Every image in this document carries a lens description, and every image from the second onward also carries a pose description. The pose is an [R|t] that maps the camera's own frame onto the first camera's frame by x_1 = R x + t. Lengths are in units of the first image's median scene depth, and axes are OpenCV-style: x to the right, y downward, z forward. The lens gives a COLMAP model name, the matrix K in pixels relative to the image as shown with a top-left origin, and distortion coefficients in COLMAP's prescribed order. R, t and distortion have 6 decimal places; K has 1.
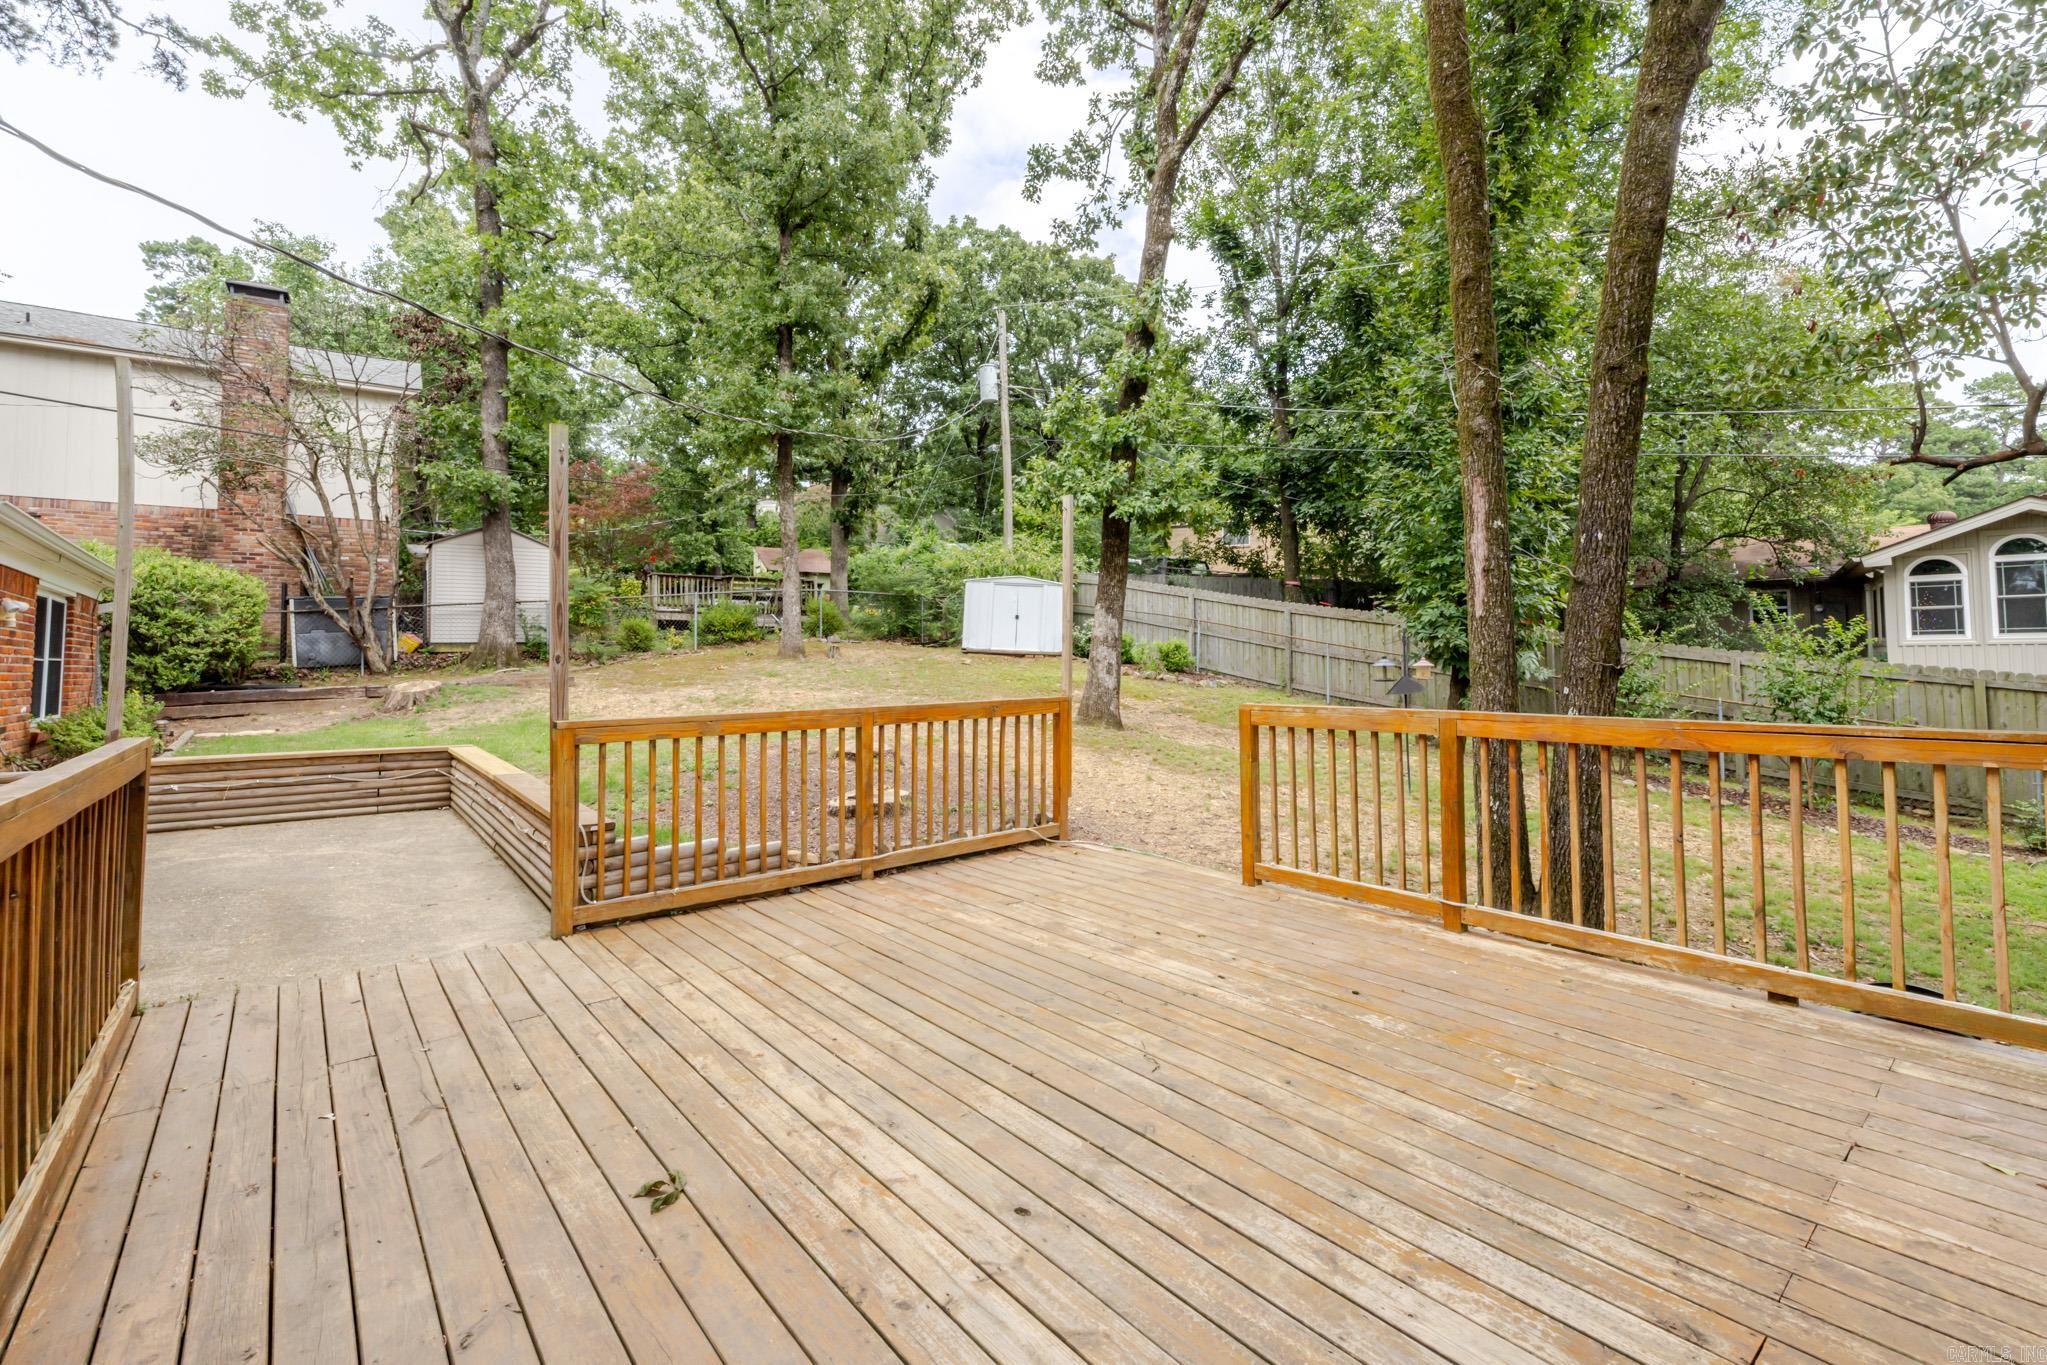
lens RADIAL K [[888.5, 0, 1014.2], [0, 888.5, 631.8], [0, 0, 1]] dist [-0.005818, -0.000323]
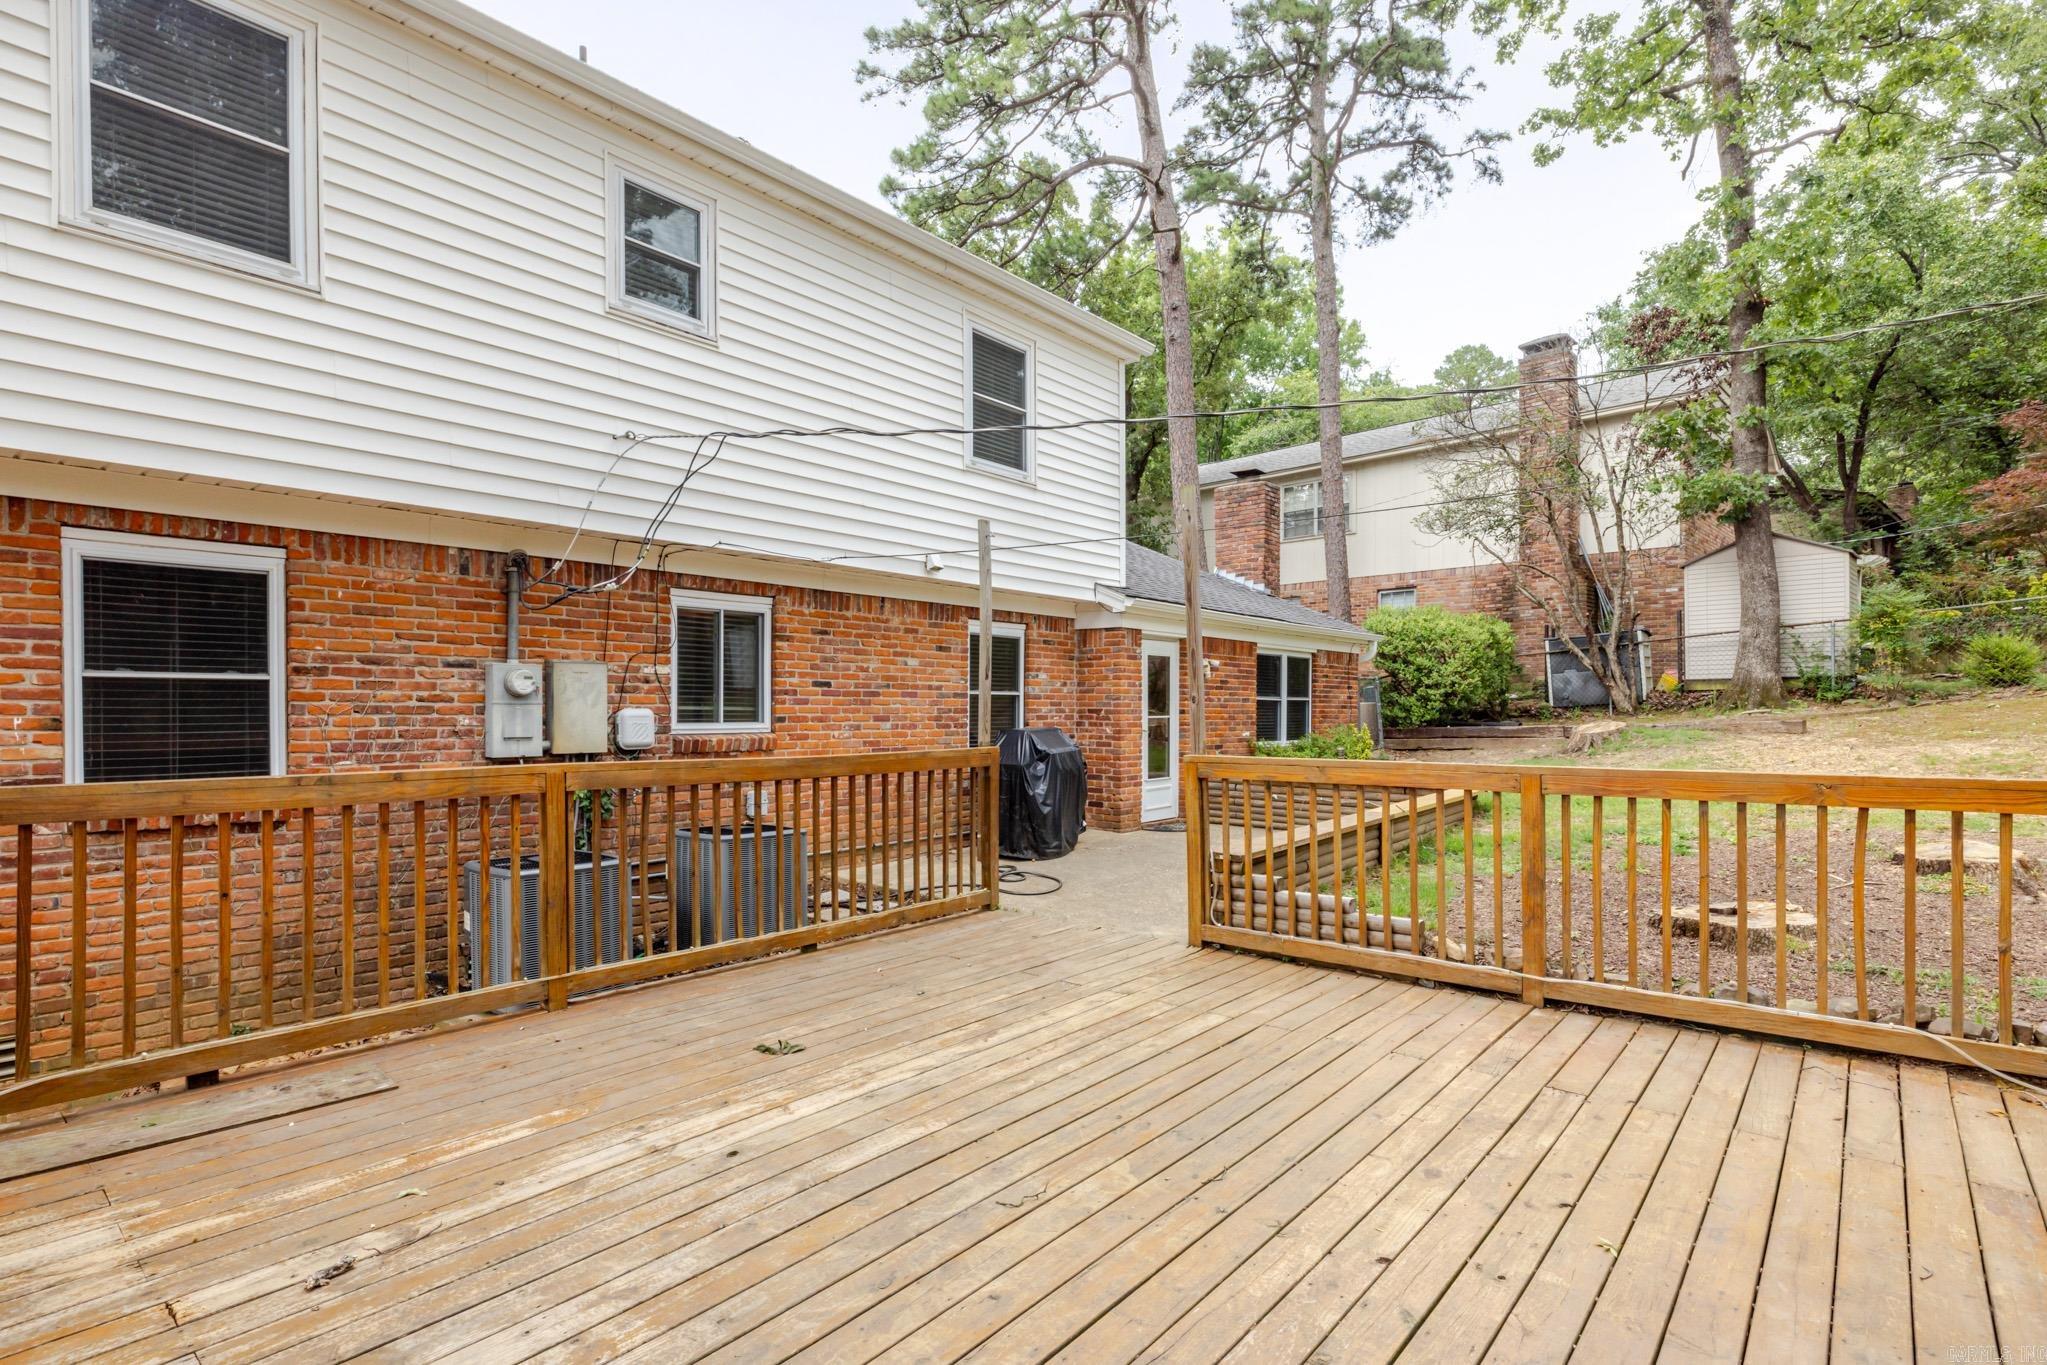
lens RADIAL K [[997.2, 0, 1016.6], [0, 997.2, 692.1], [0, 0, 1]] dist [-0.005671, 0.000867]
pose [[0.178710, -0.005800, -0.983885, 0.497626], [0.031205, 0.999513, -0.000224, 0.009852], [0.983407, -0.030662, 0.178804, 0.401424]]
